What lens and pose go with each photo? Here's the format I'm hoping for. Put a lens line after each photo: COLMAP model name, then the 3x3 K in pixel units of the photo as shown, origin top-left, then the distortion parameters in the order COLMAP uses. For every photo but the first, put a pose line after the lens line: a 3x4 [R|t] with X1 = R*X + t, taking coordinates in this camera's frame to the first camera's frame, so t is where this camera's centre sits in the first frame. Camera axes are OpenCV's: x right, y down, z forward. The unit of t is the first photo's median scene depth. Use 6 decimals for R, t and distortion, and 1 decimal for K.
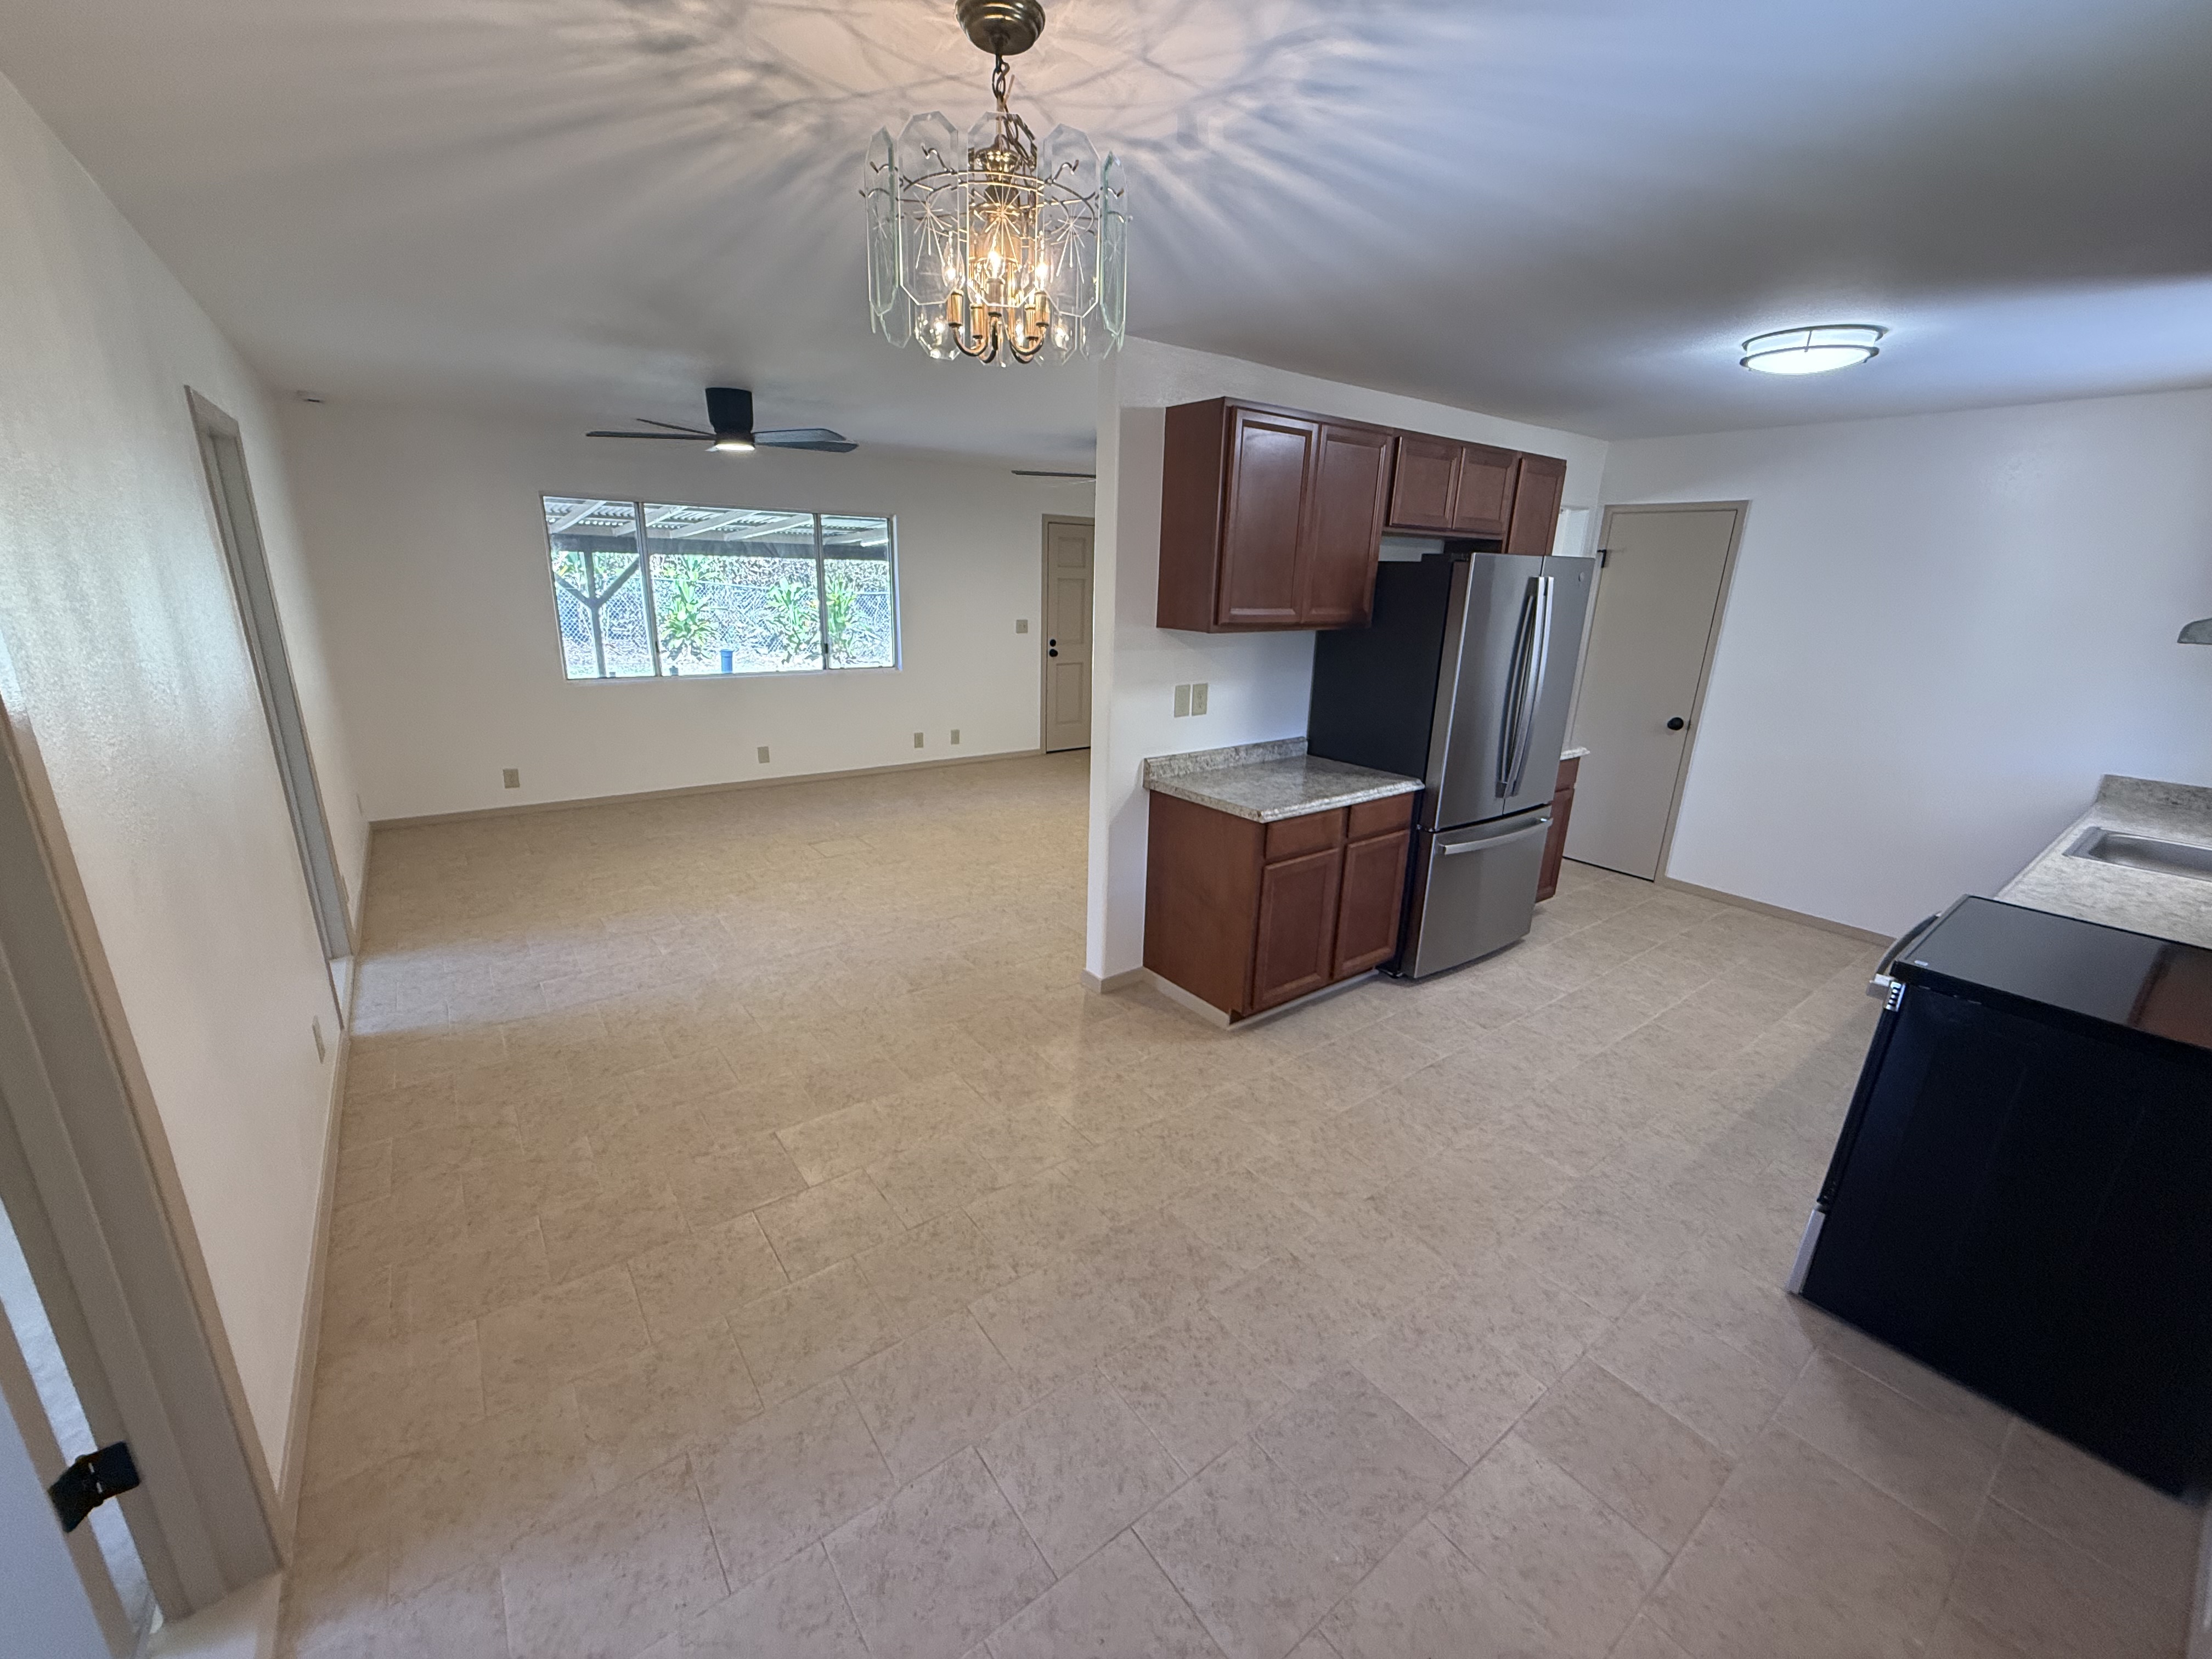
lens RADIAL K [[881.8, 0, 1105.3], [0, 881.8, 821.9], [0, 0, 1]] dist [-0.000962, -0.001267]
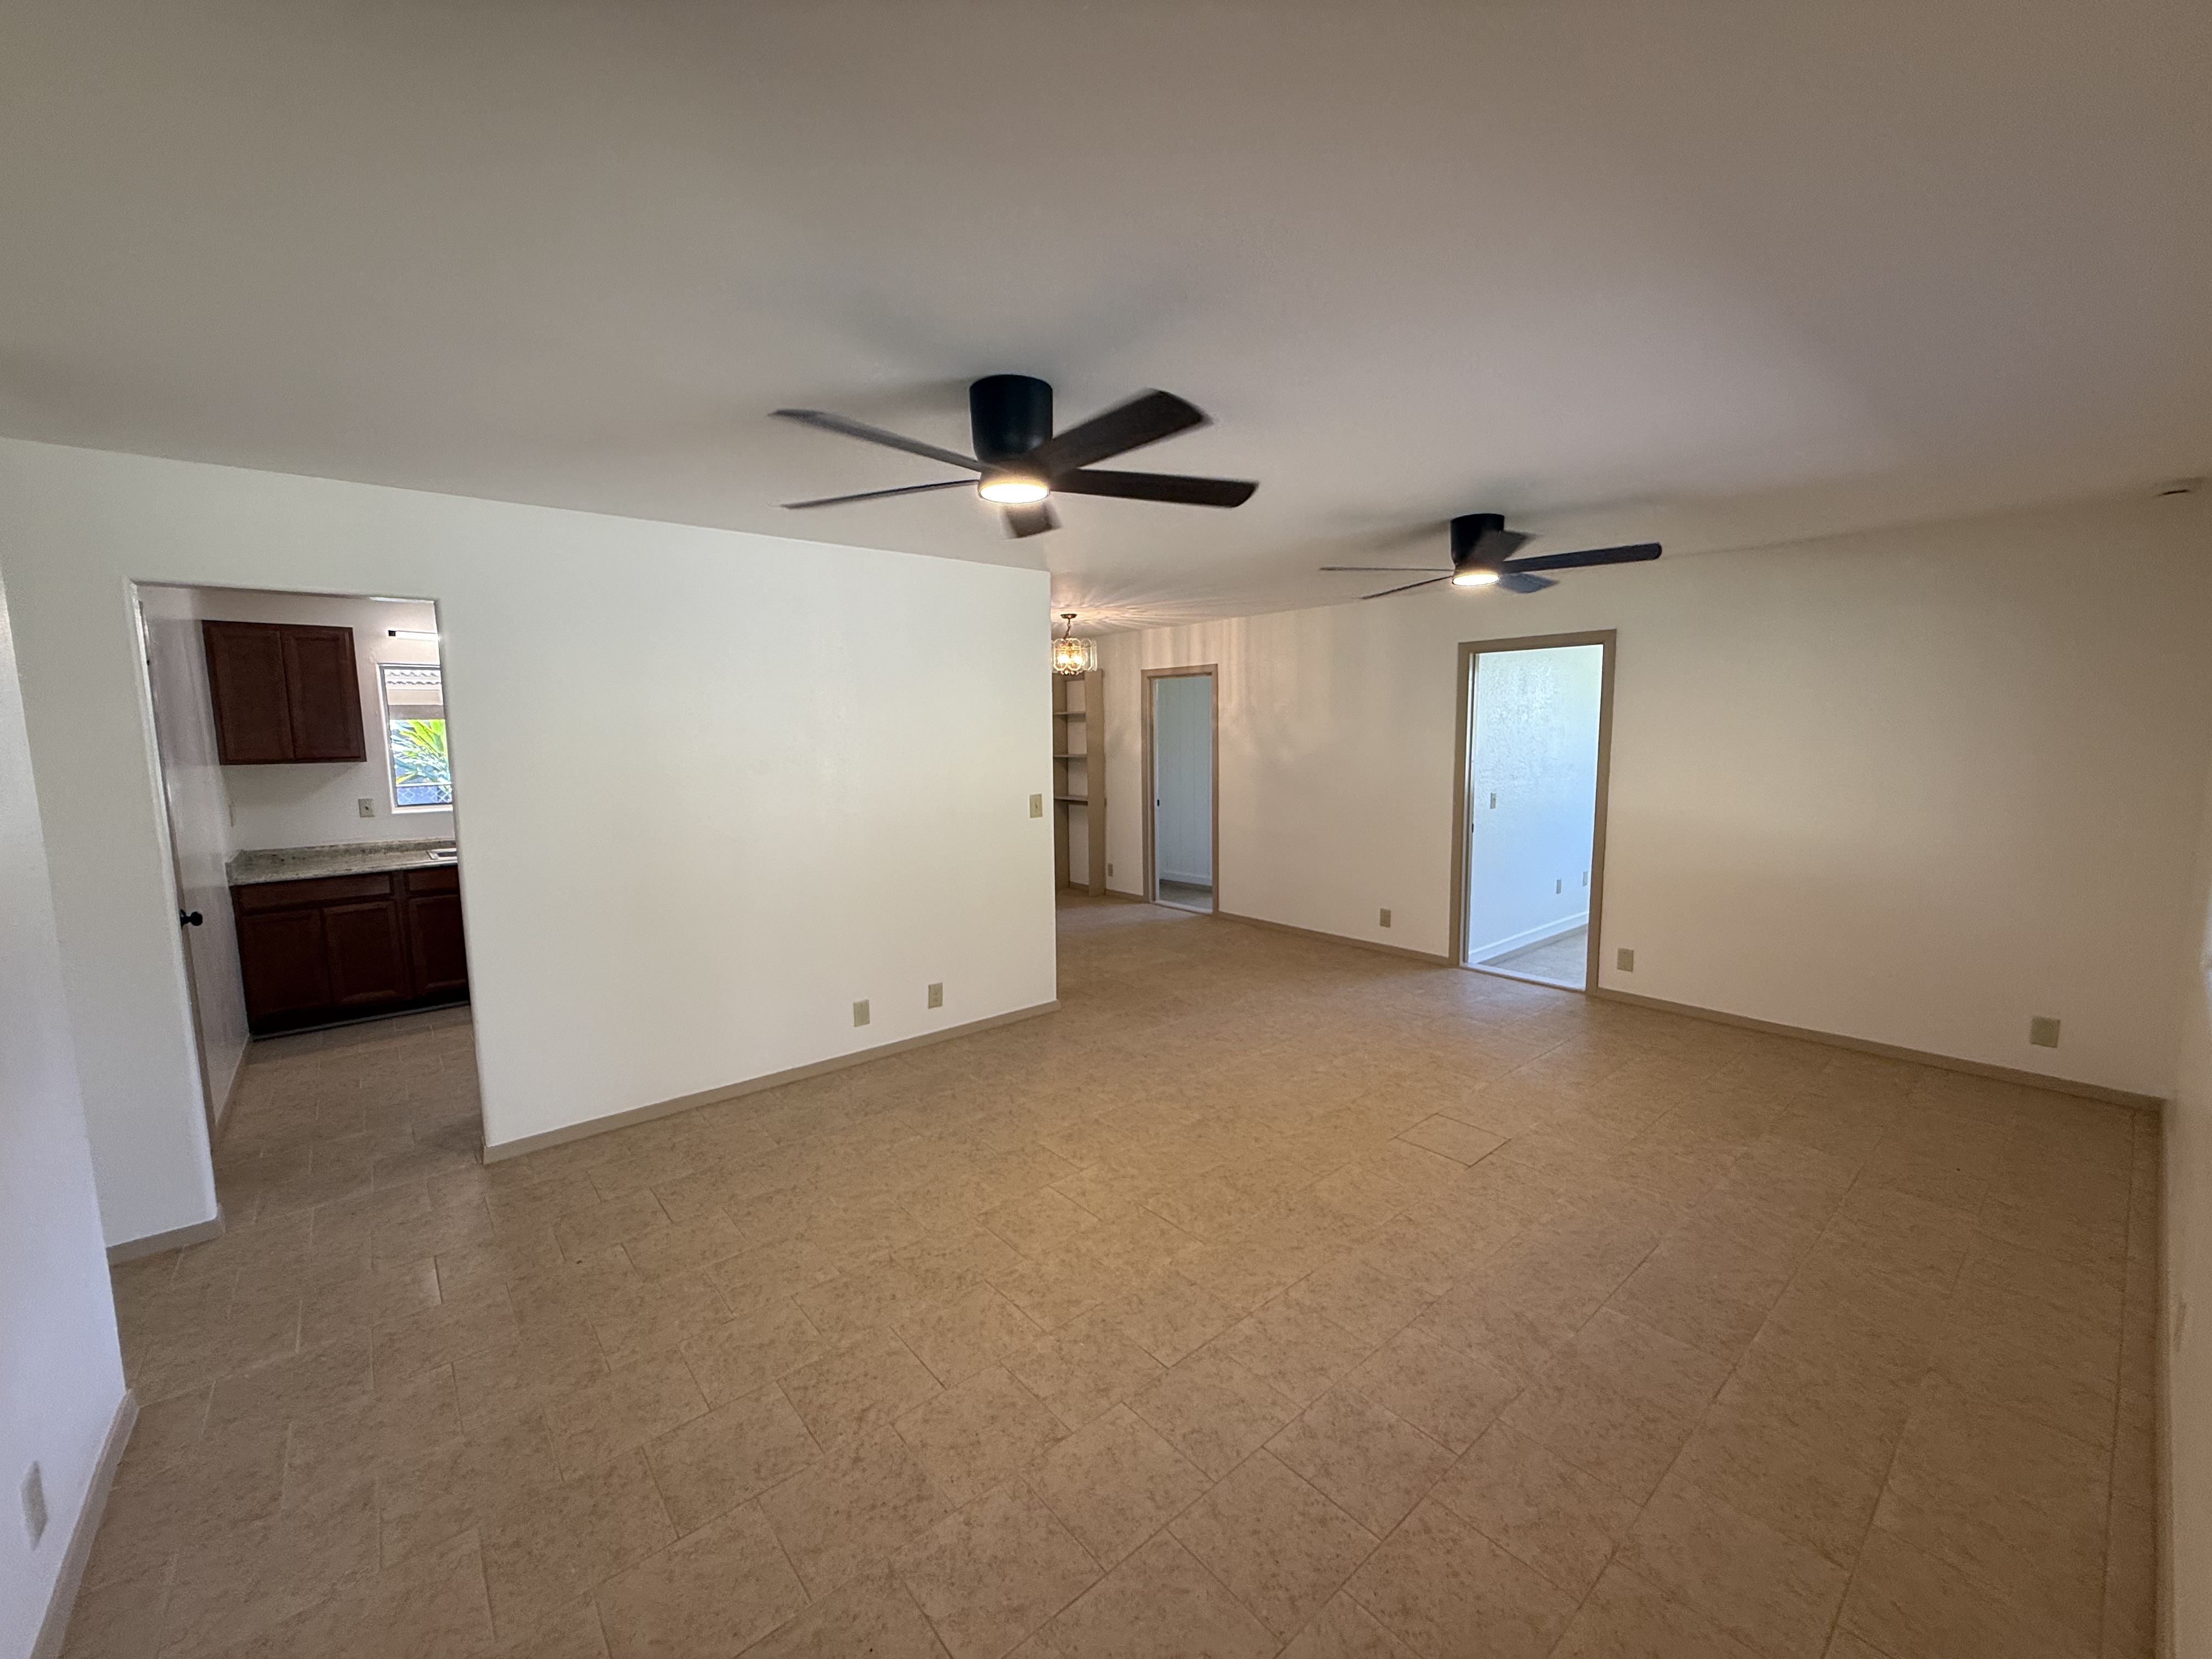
lens RADIAL K [[881.8, 0, 1085.0], [0, 881.8, 843.4], [0, 0, 1]] dist [-0.000962, -0.001267]
pose [[-0.999309, -0.011488, -0.035341, -0.011310], [-0.024657, 0.916493, 0.399291, -0.457143], [0.027803, 0.399886, -0.916143, 1.652618]]
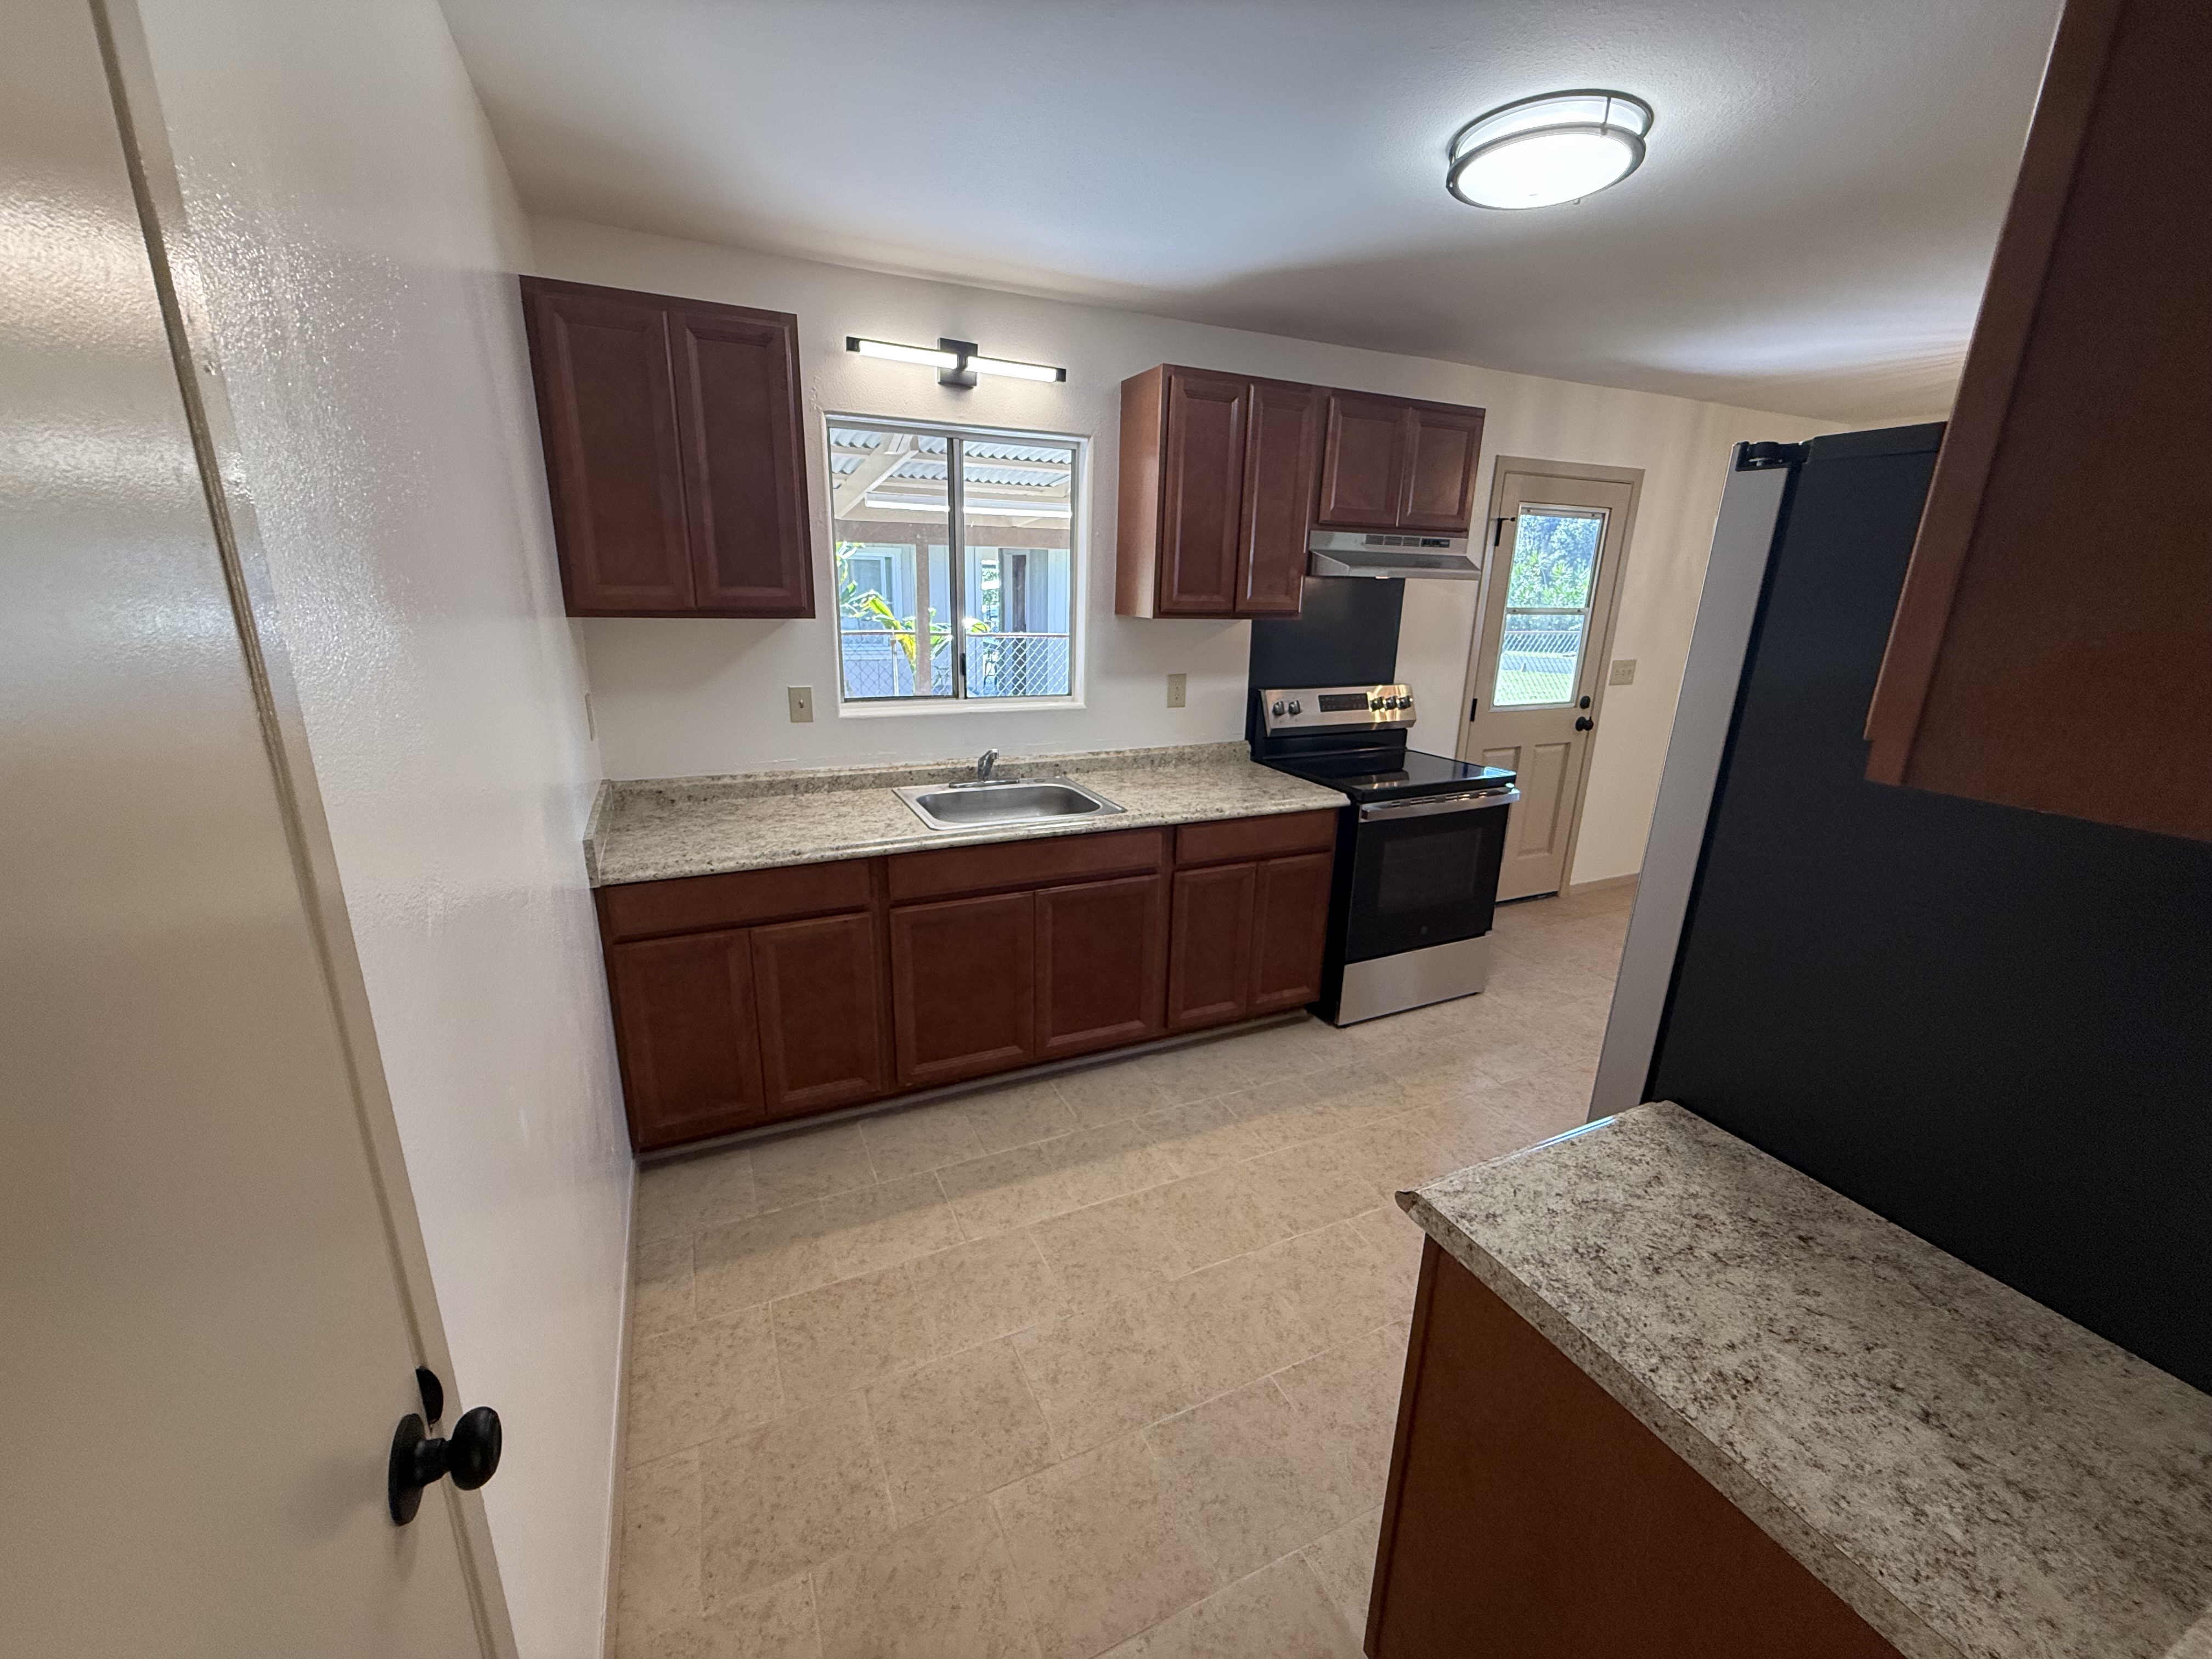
lens RADIAL K [[881.8, 0, 1097.7], [0, 881.8, 833.3], [0, 0, 1]] dist [-0.000962, -0.001267]
pose [[-0.977625, -0.105746, 0.181842, 0.553505], [0.007818, 0.845593, 0.533772, -0.267492], [-0.210208, 0.523250, -0.825846, 1.070739]]
